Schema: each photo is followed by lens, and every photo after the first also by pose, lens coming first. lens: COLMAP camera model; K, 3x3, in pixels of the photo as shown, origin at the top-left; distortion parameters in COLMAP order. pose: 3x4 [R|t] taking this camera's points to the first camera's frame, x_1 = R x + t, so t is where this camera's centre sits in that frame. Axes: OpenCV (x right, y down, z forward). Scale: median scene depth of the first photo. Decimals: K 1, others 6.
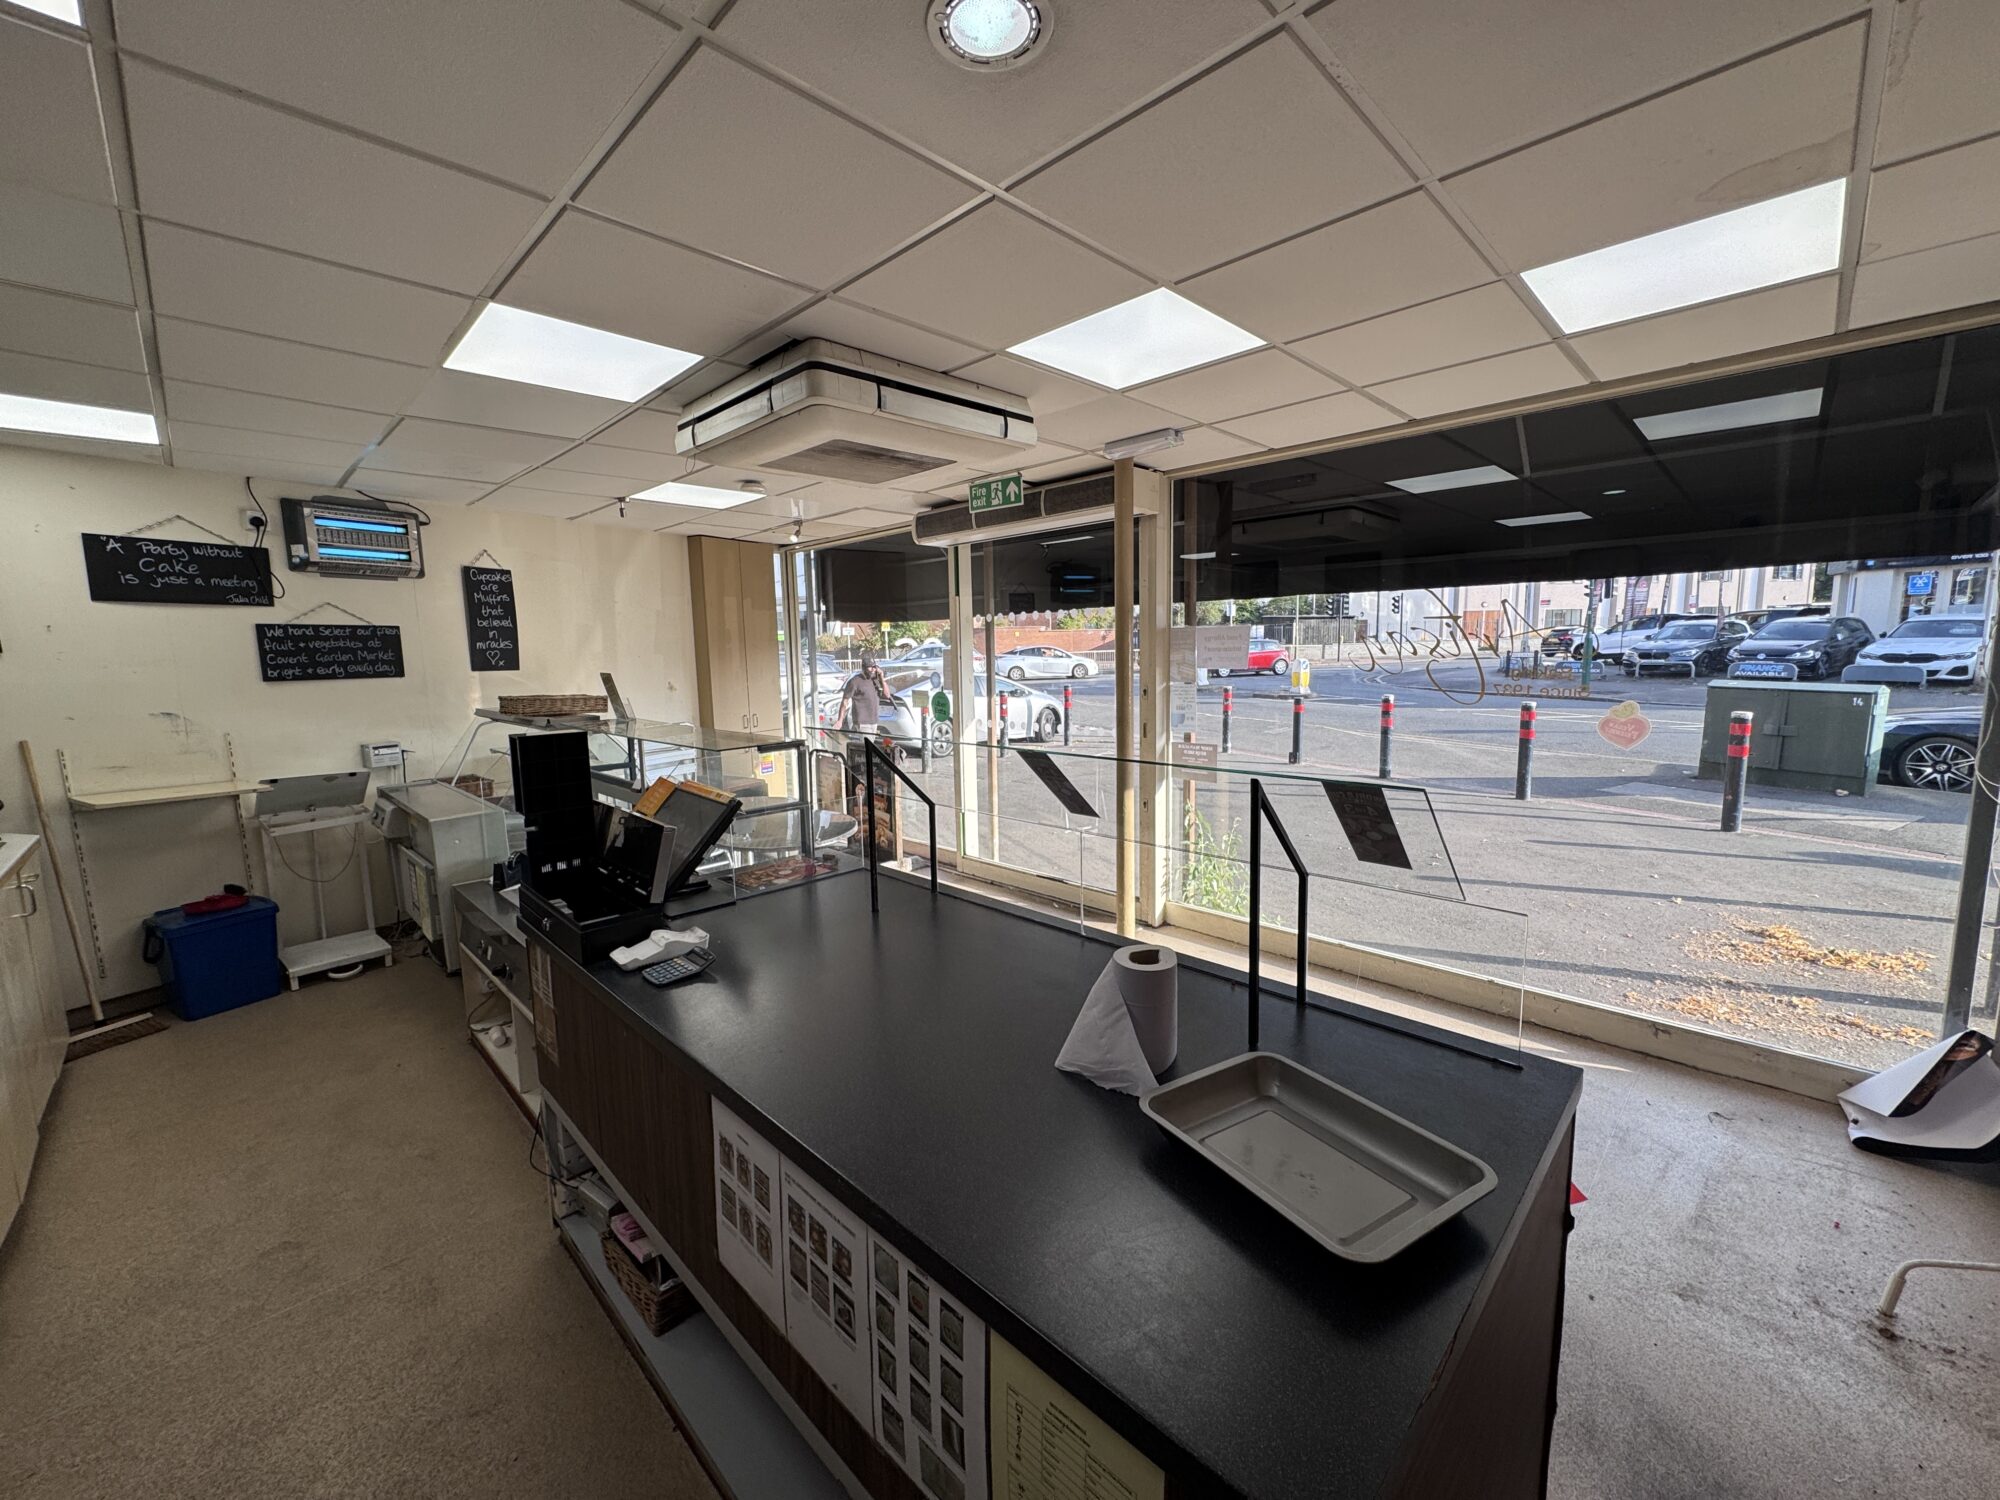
lens RADIAL K [[793.0, 0, 1003.6], [0, 793.0, 750.2], [0, 0, 1]] dist [-0.004086, 0.001248]
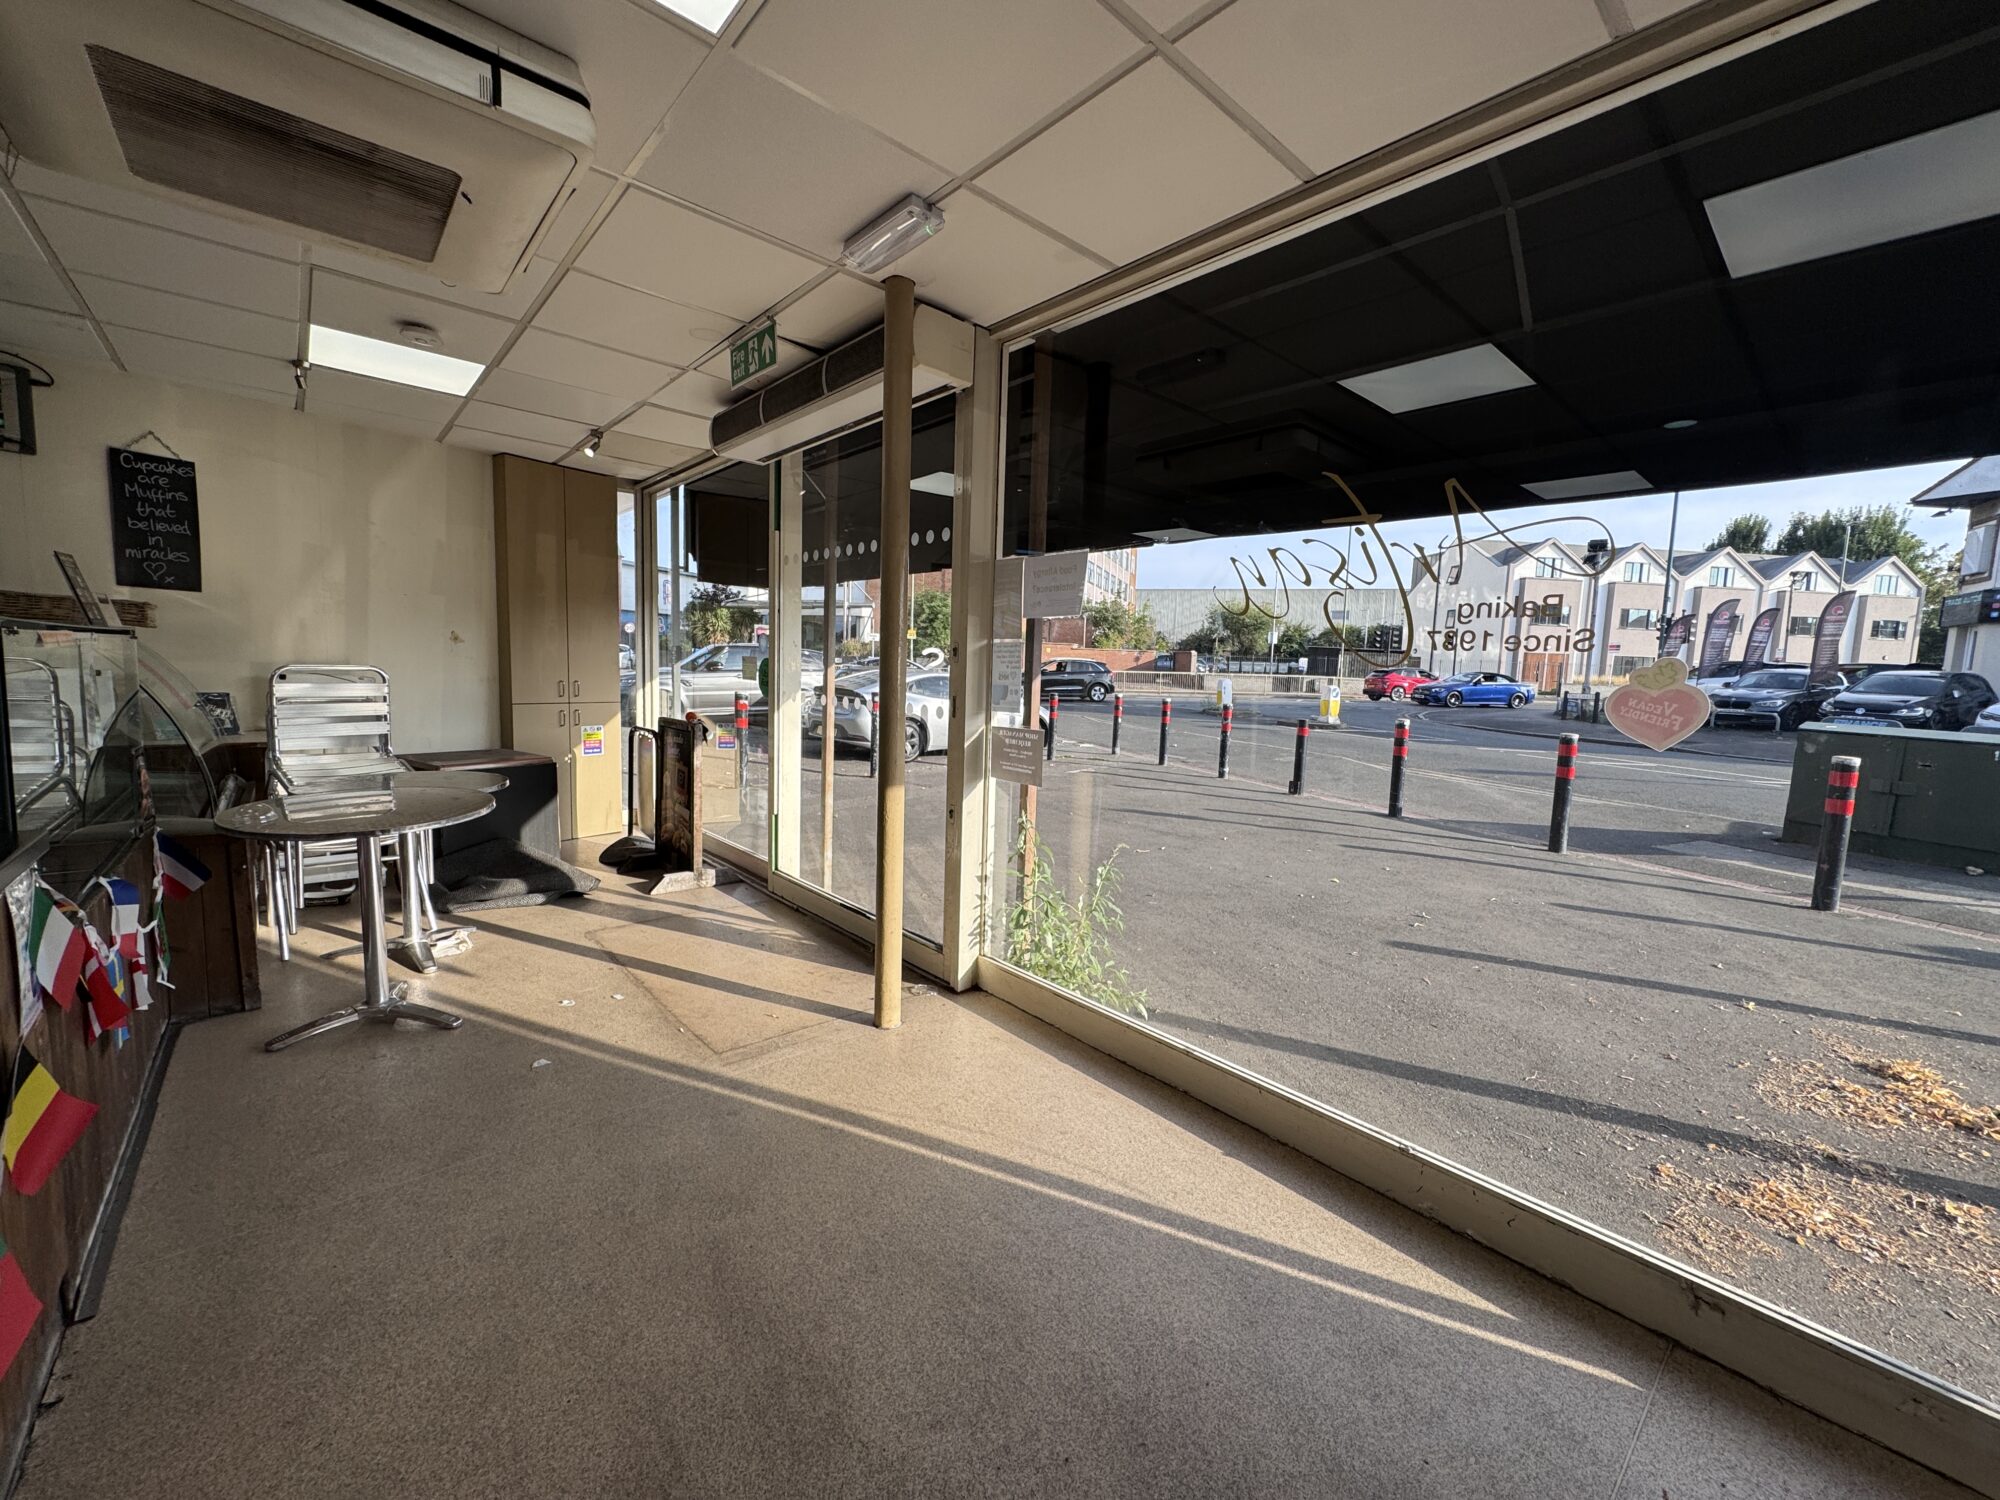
lens RADIAL K [[793.0, 0, 1003.3], [0, 793.0, 750.0], [0, 0, 1]] dist [-0.004086, 0.001248]
pose [[0.996522, 0.061484, -0.056248, 0.226503], [-0.062918, 0.997728, -0.024098, 0.022873], [0.054638, 0.027553, 0.998126, 0.267792]]
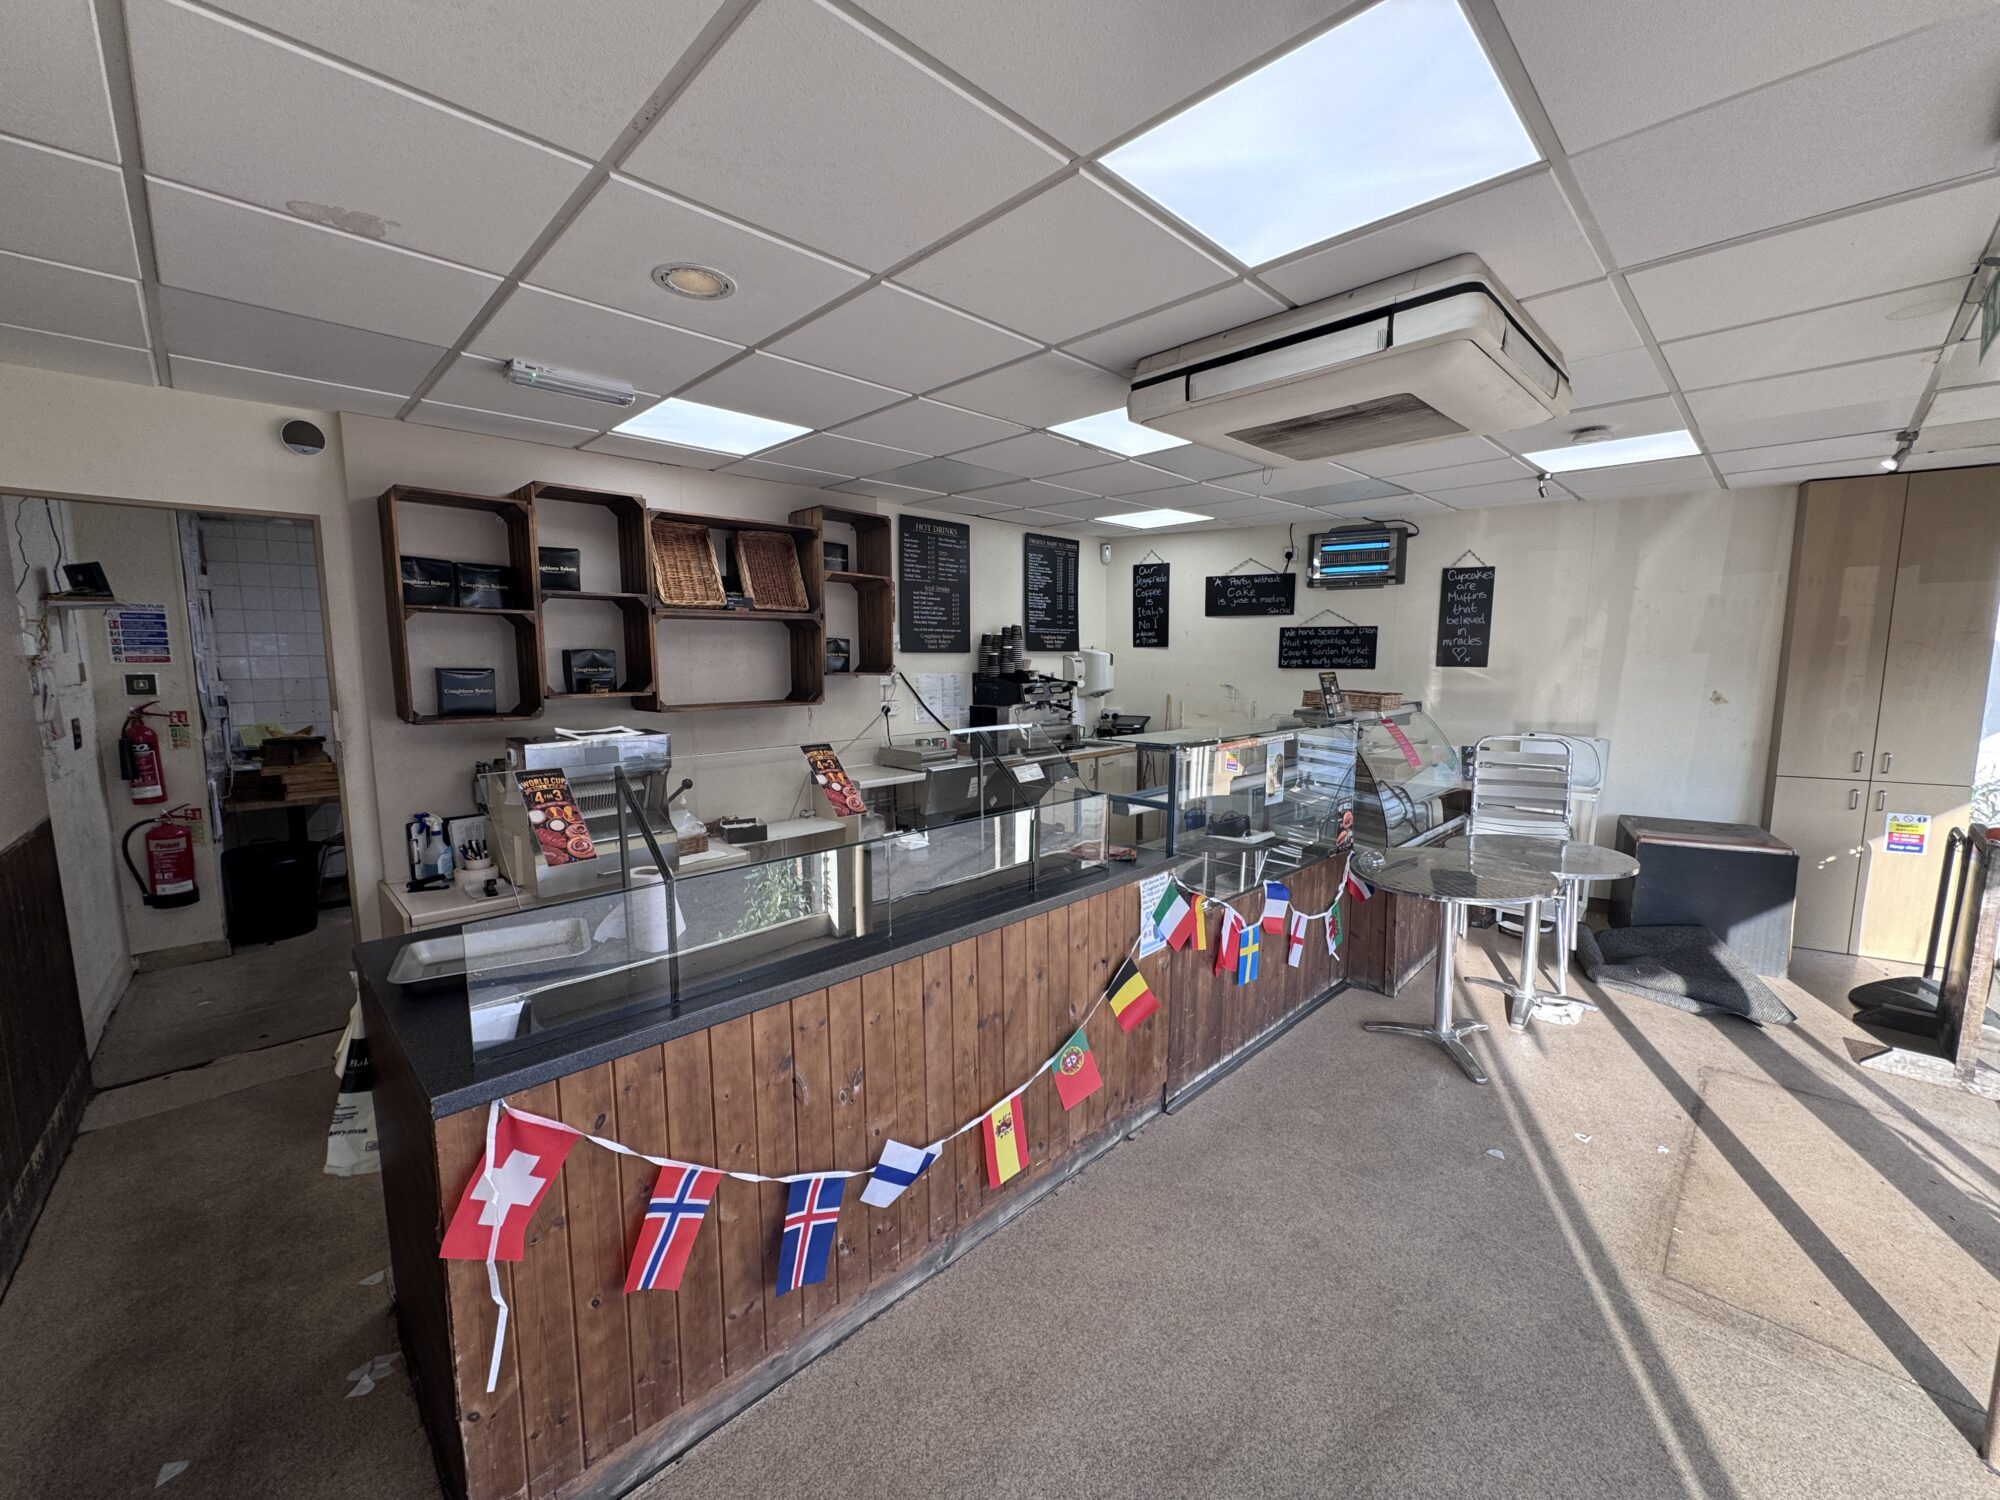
lens RADIAL K [[793.0, 0, 996.3], [0, 793.0, 750.6], [0, 0, 1]] dist [-0.004086, 0.001248]
pose [[-0.012137, 0.142924, -0.989659, 0.392581], [-0.123978, 0.981880, 0.143321, -0.063546], [0.992211, 0.124436, 0.005802, 0.391513]]
